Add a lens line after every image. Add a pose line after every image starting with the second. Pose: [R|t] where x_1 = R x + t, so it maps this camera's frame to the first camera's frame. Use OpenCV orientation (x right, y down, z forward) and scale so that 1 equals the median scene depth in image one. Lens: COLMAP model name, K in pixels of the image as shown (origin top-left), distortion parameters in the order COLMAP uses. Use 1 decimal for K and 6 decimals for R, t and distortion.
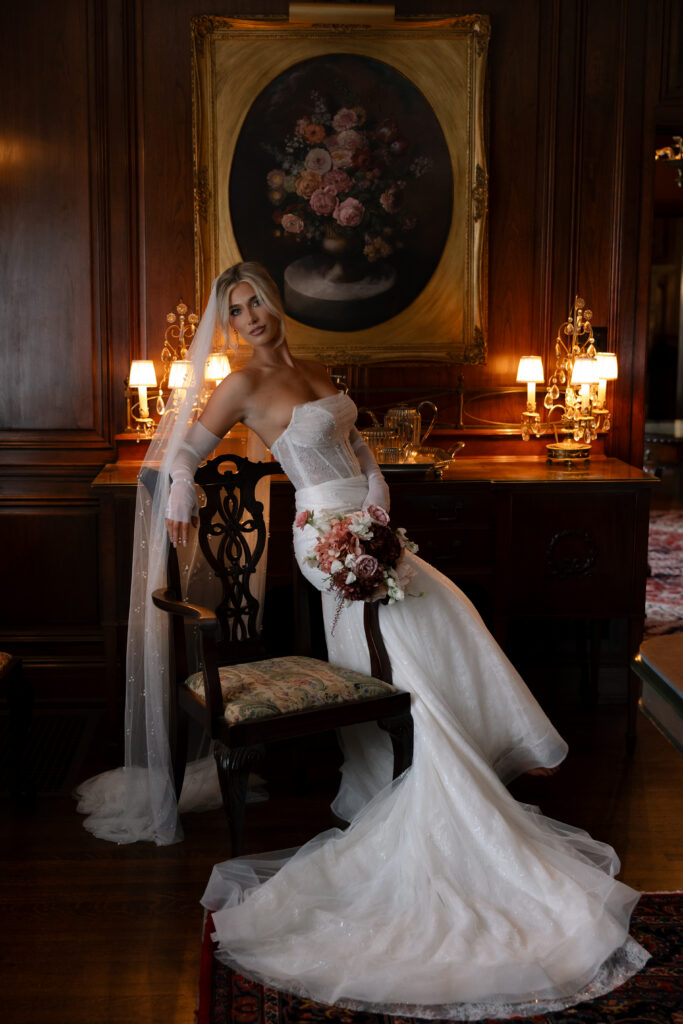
lens RADIAL K [[1209.0, 0, 338.8], [0, 1209.0, 496.1], [0, 0, 1]] dist [-0.000762, -0.016978]
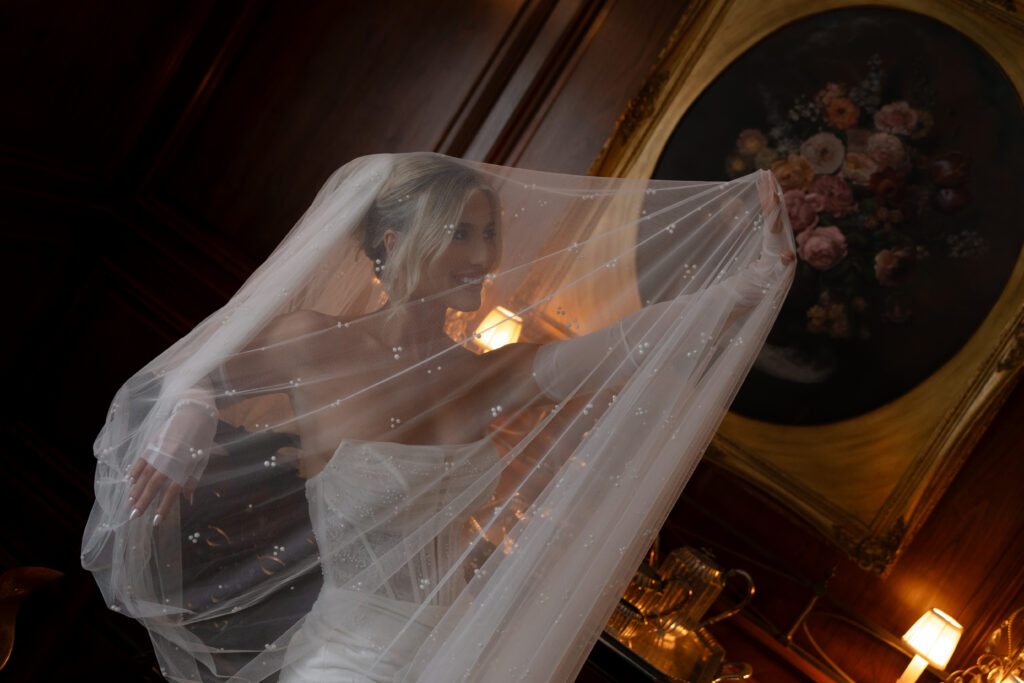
lens RADIAL K [[1209.0, 0, 514.8], [0, 1209.0, 322.9], [0, 0, 1]] dist [-0.000762, -0.016978]
pose [[0.784846, 0.539624, -0.304668, 0.096007], [-0.574873, 0.817584, -0.032819, -0.091695], [0.231382, 0.200904, 0.951893, 0.381690]]
